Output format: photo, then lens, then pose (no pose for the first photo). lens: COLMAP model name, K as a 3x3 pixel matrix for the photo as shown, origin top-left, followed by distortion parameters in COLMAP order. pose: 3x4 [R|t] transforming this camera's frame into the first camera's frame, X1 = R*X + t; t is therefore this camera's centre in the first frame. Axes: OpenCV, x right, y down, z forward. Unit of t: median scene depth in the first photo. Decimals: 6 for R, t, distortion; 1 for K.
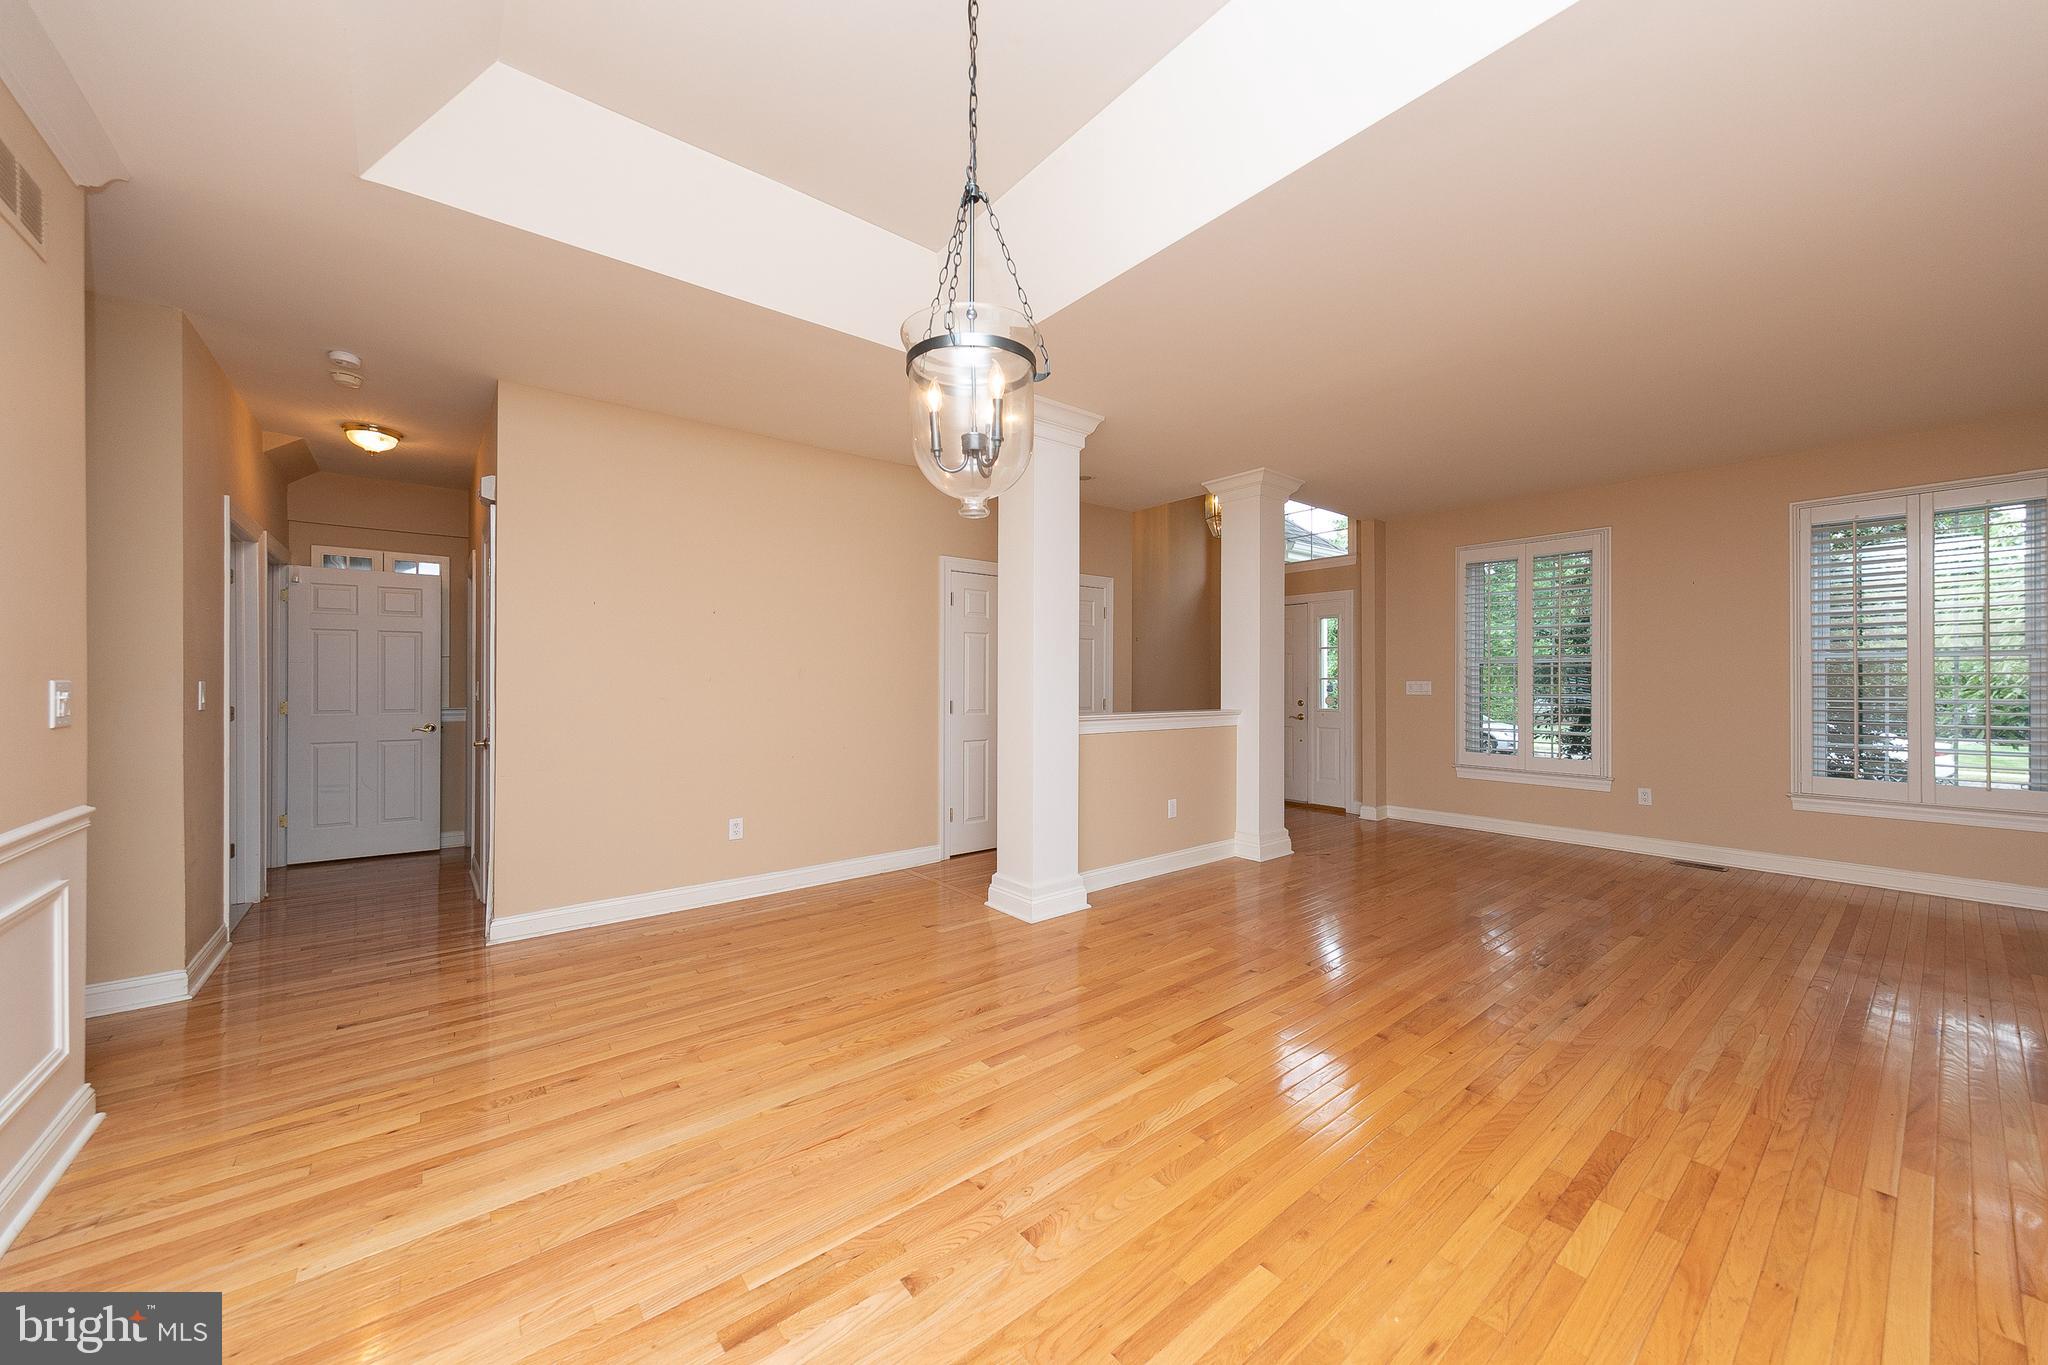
lens RADIAL K [[751.3, 0, 1024.0], [0, 751.3, 682.5], [0, 0, 1]] dist [-0.000894, -0.000016]
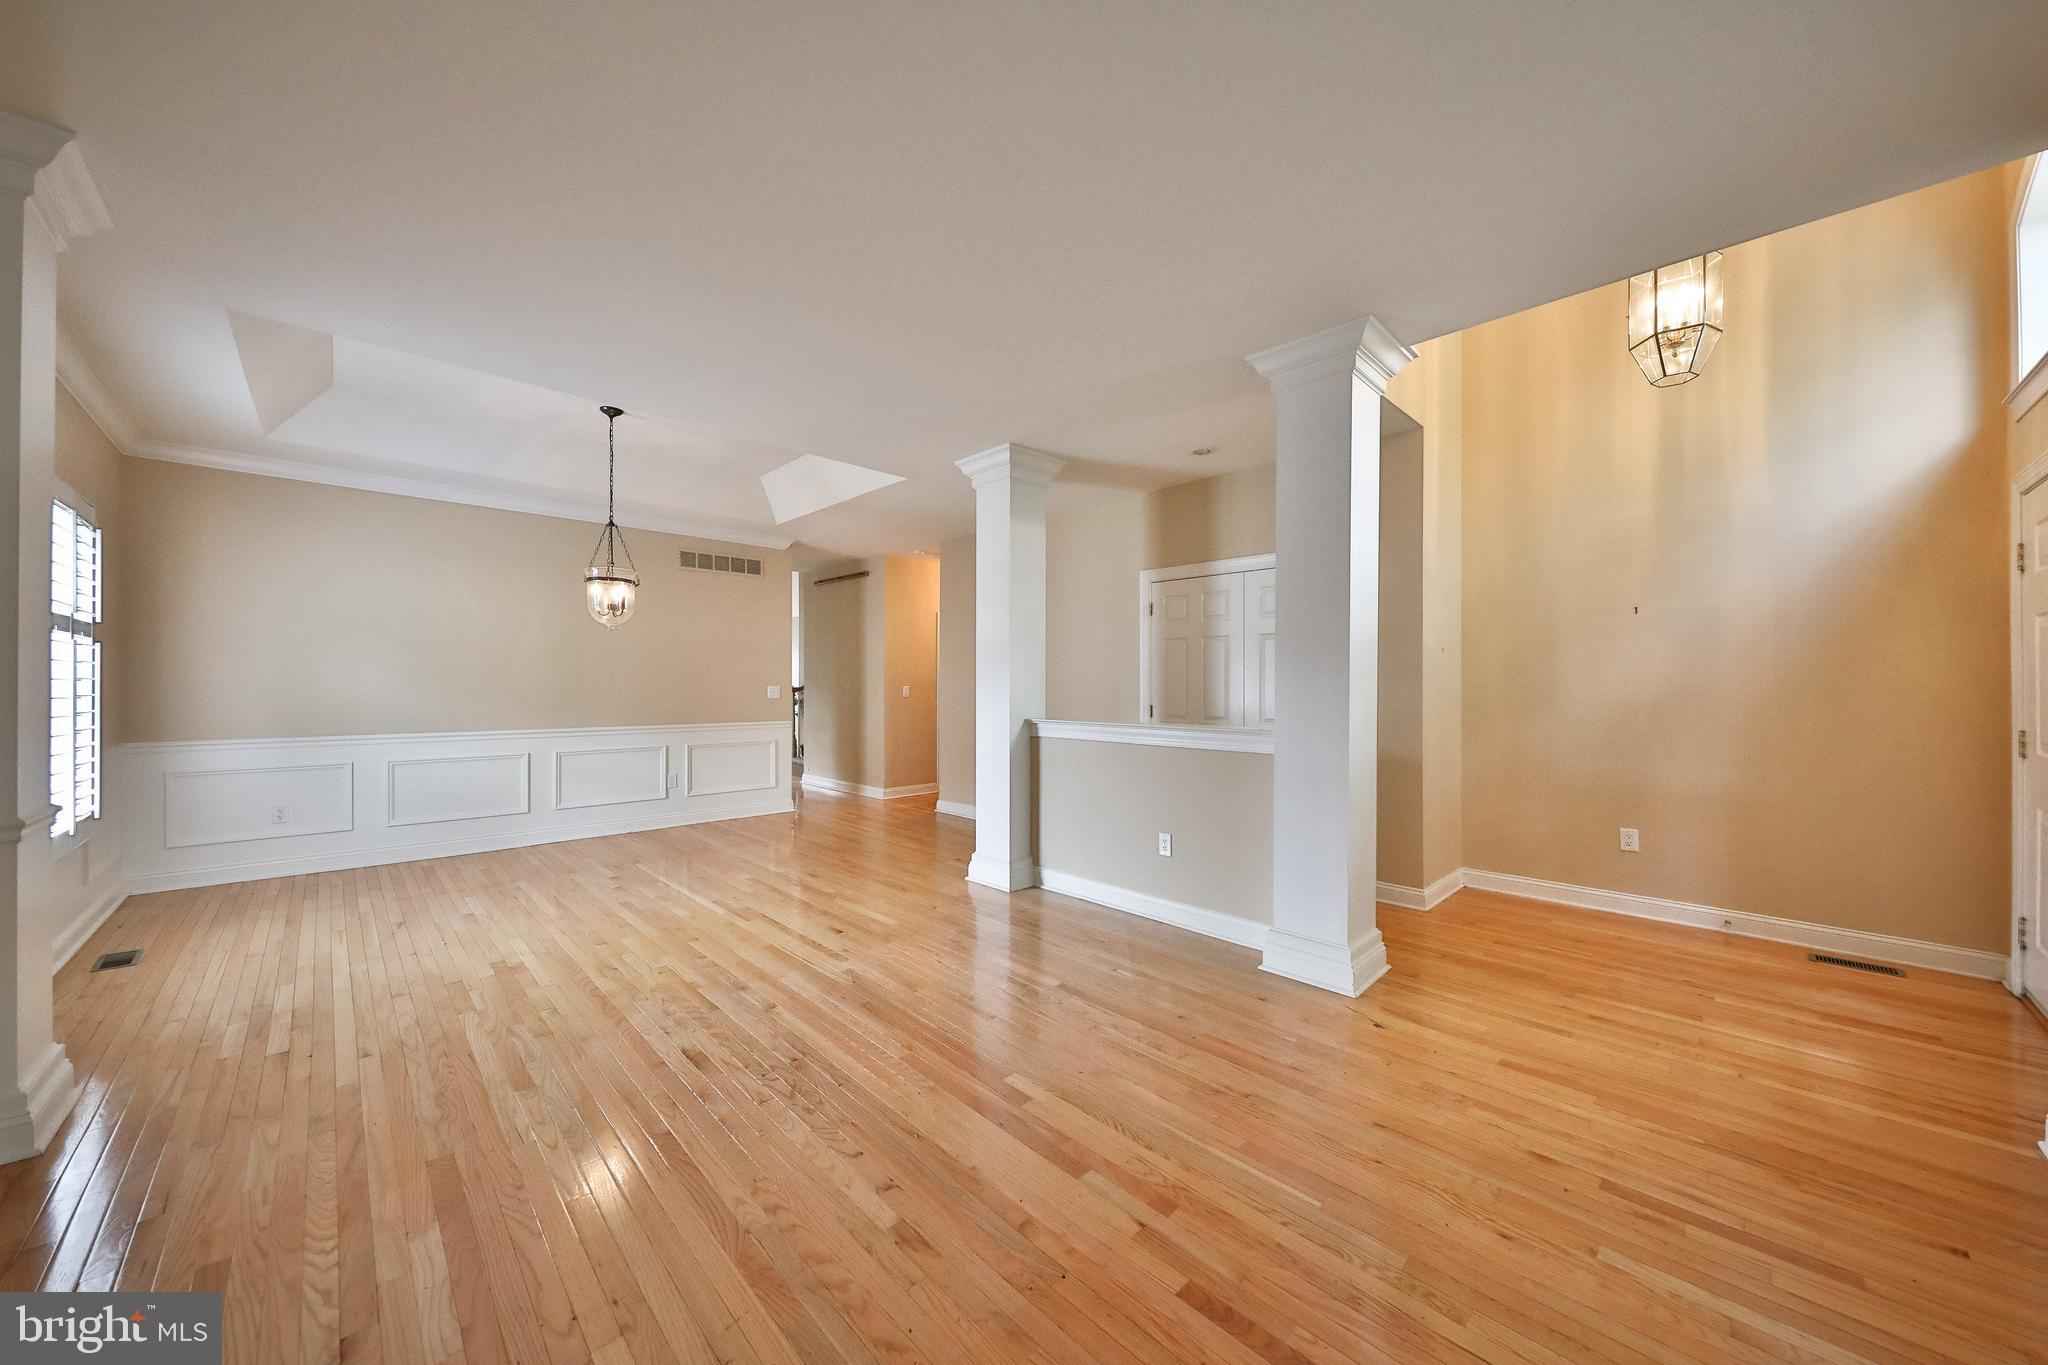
lens RADIAL K [[731.7, 0, 1025.3], [0, 731.7, 687.8], [0, 0, 1]] dist [0.002656, -0.006297]
pose [[0.082602, 0.006800, -0.996559, 1.892021], [-0.005449, 0.999965, 0.006371, -0.008713], [0.996568, 0.004903, 0.082636, 1.537379]]
